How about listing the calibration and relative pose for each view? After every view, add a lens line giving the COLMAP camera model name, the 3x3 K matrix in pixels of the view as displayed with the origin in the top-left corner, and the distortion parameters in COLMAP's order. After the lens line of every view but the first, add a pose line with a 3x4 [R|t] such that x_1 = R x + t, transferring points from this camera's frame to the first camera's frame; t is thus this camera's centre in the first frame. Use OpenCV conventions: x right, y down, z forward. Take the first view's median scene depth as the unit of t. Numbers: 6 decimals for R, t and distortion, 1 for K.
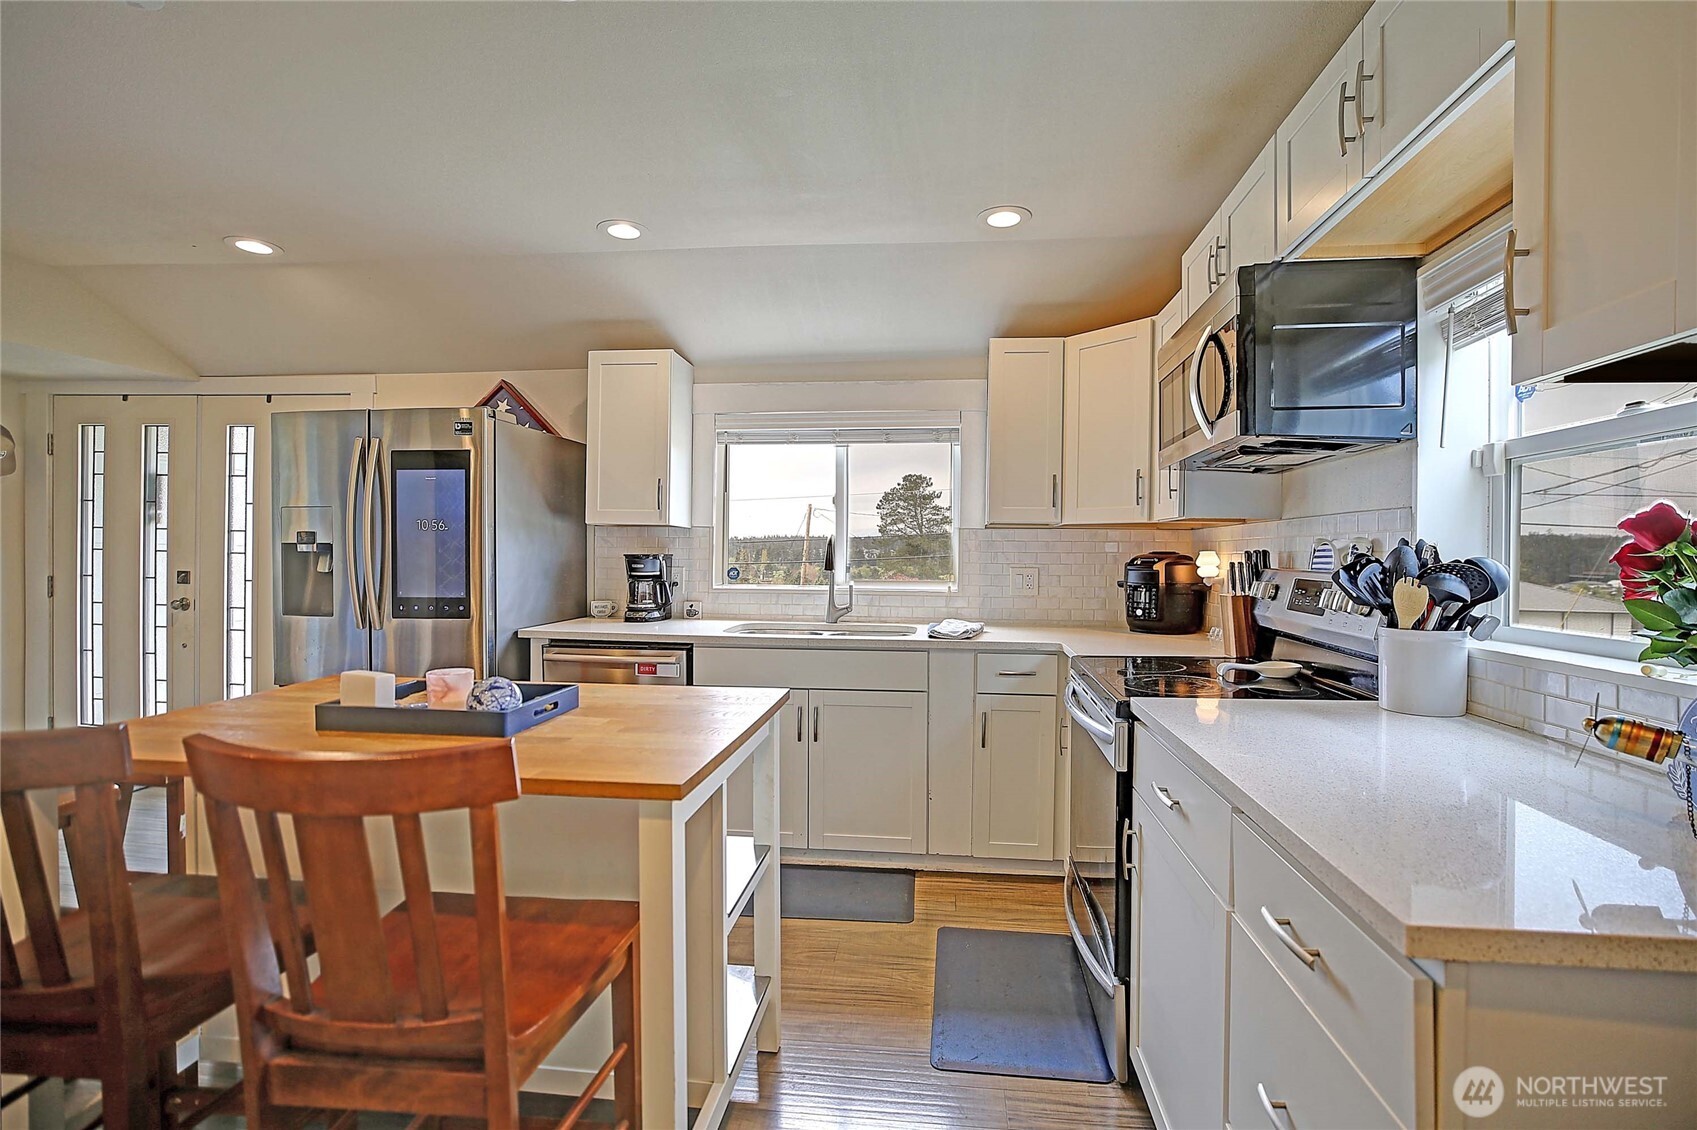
lens RADIAL K [[772.0, 0, 853.6], [0, 772.0, 561.5], [0, 0, 1]] dist [-0.028267, 0.002412]
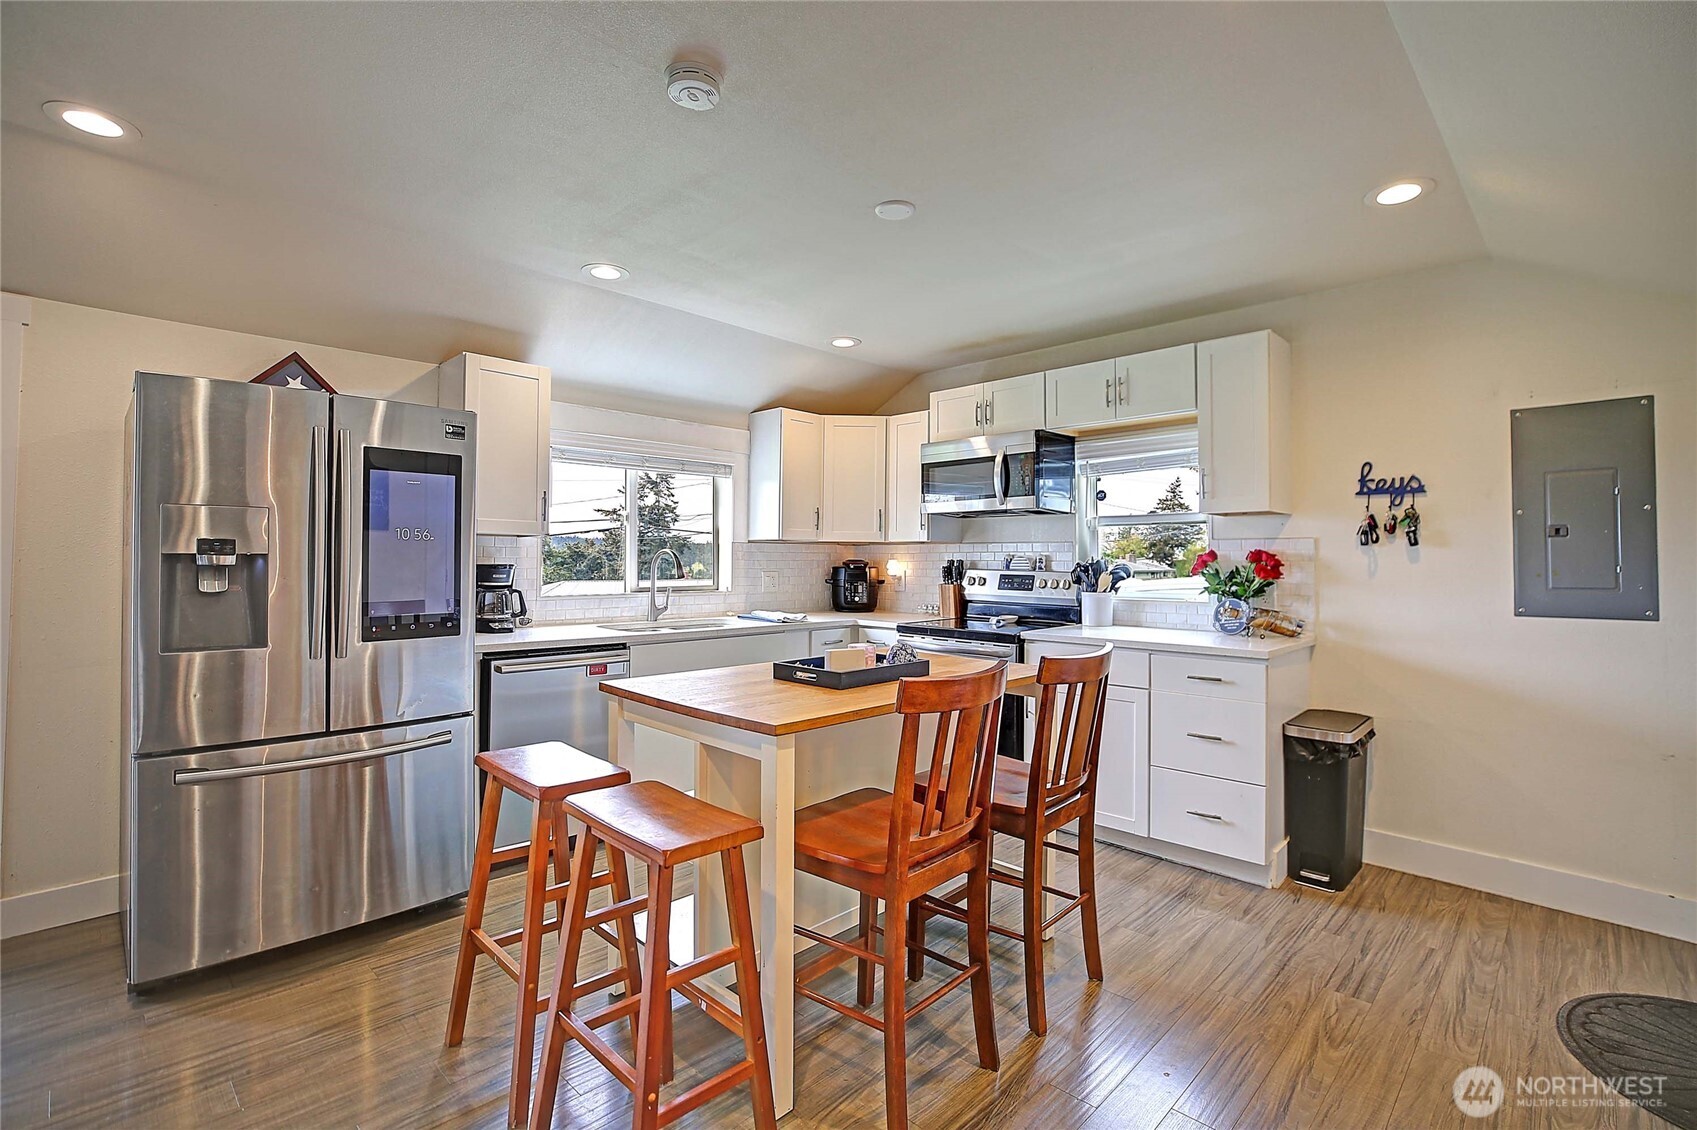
lens RADIAL K [[772.0, 0, 857.5], [0, 772.0, 551.0], [0, 0, 1]] dist [-0.028267, 0.002412]
pose [[0.611394, 0.004342, 0.791315, -0.857380], [0.008187, 0.999897, -0.011812, -0.012238], [-0.791284, 0.013700, 0.611295, 0.037021]]
